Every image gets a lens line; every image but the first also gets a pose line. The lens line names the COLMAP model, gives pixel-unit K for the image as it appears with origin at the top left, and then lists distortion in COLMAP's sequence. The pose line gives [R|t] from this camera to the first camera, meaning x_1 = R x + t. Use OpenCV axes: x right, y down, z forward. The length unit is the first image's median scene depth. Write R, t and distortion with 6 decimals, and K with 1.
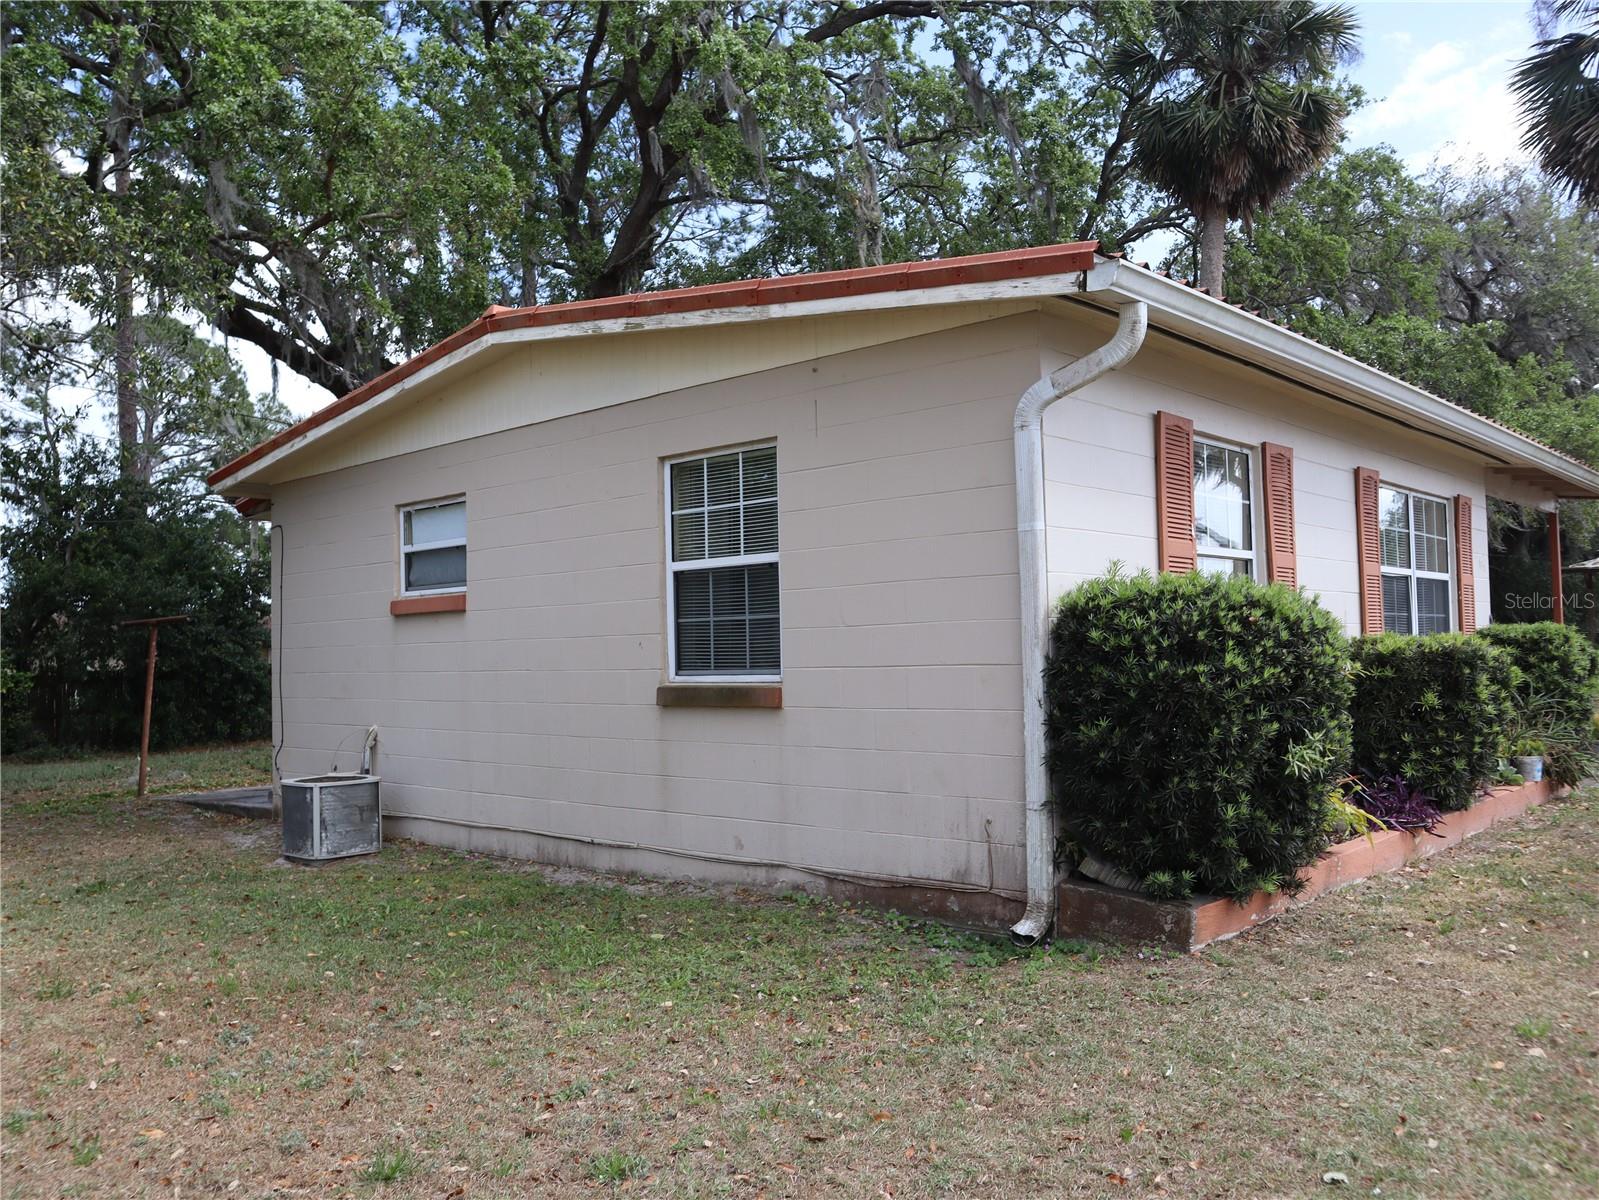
lens RADIAL K [[1302.4, 0, 802.2], [0, 1302.4, 605.6], [0, 0, 1]] dist [-0.086167, 0.025672]
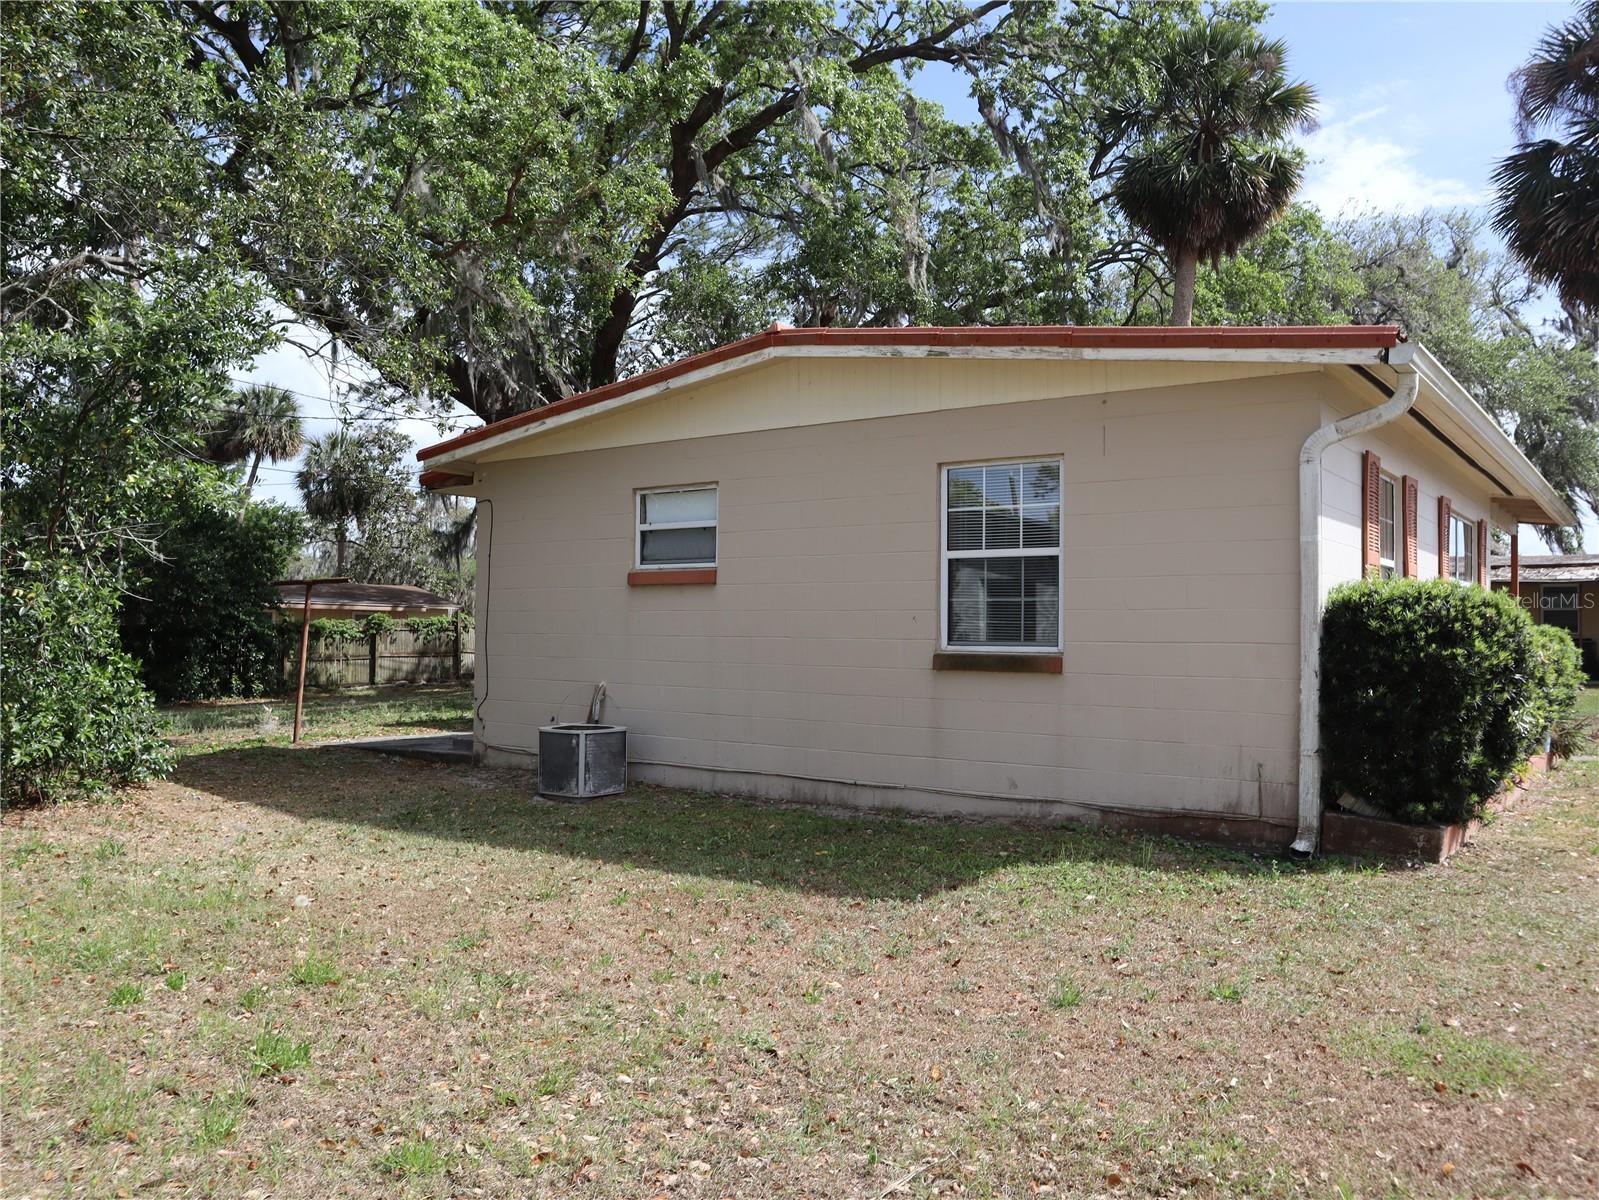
lens RADIAL K [[1238.3, 0, 796.0], [0, 1238.3, 609.4], [0, 0, 1]] dist [-0.097387, 0.026219]
pose [[0.994214, 0.035081, 0.101523, -0.367957], [-0.036857, 0.999198, 0.015676, 0.008236], [-0.100892, -0.019327, 0.994710, -0.127994]]
